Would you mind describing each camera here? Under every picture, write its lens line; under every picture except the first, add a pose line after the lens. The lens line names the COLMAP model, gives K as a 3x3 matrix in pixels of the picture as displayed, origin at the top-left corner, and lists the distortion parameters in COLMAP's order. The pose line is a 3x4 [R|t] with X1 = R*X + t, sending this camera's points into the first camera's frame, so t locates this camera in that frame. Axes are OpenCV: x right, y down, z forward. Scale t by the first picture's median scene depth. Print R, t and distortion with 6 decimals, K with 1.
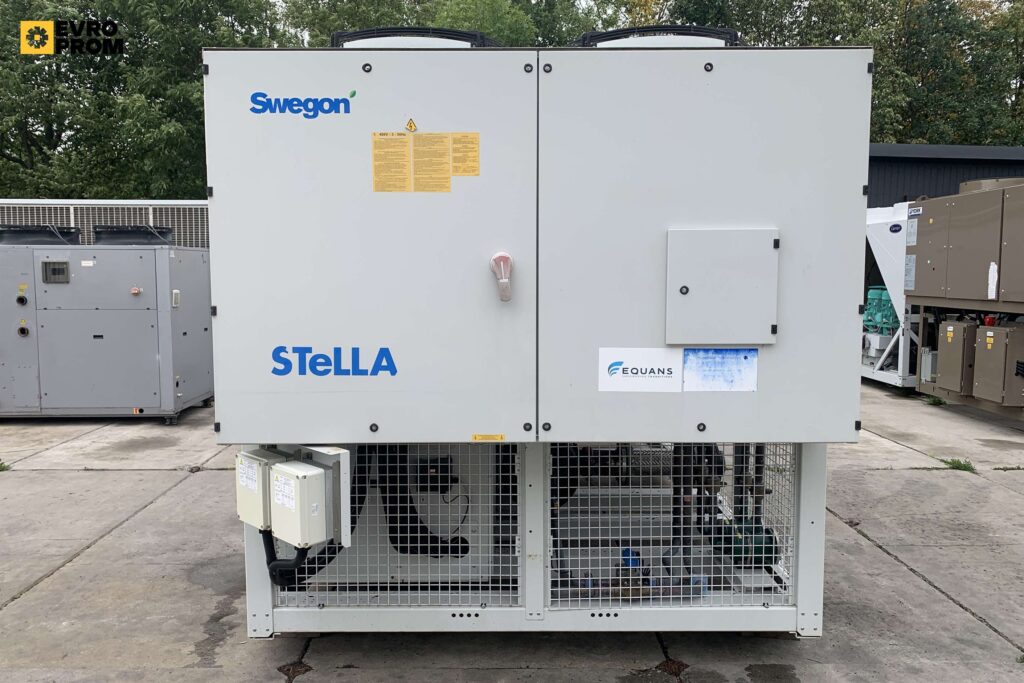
lens RADIAL K [[780.1, 0, 512.0], [0, 780.1, 341.5], [0, 0, 1]] dist [0.038736, -0.040485]
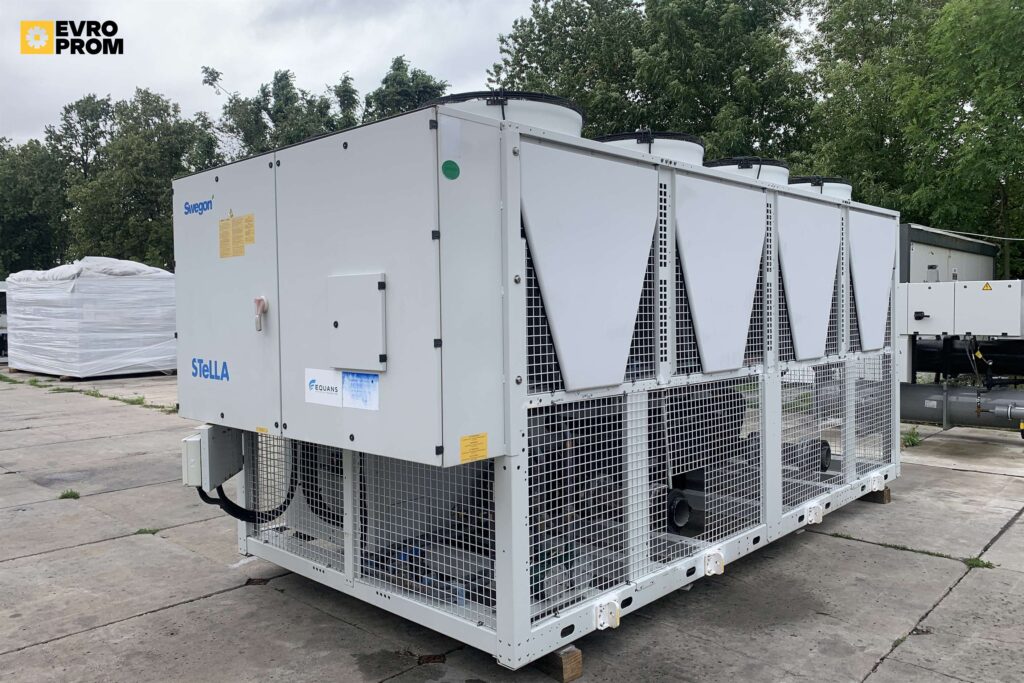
lens RADIAL K [[780.1, 0, 512.0], [0, 780.1, 341.5], [0, 0, 1]] dist [0.038736, -0.040485]
pose [[0.717987, 0.018877, -0.695800, 1.046955], [-0.049957, 0.998452, -0.024462, -0.017817], [0.694261, 0.052323, 0.717819, 0.251827]]
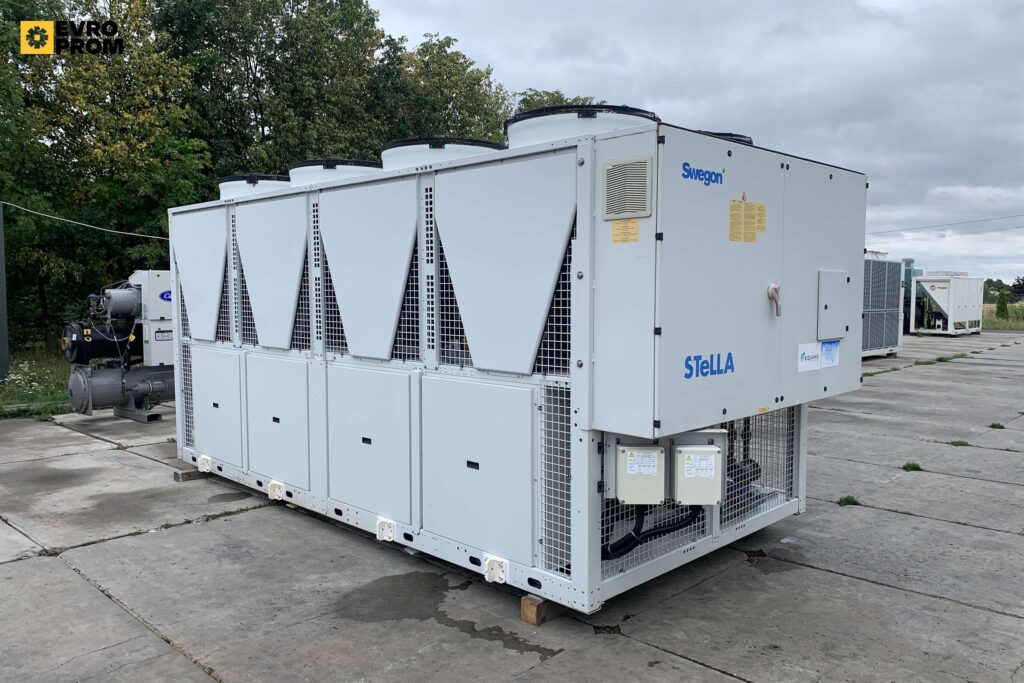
lens RADIAL K [[780.1, 0, 512.0], [0, 780.1, 341.5], [0, 0, 1]] dist [0.038736, -0.040485]
pose [[0.709914, -0.050337, 0.702487, -1.168495], [0.064312, 0.997909, 0.006513, -0.037656], [-0.701346, 0.040555, 0.711667, 0.230422]]
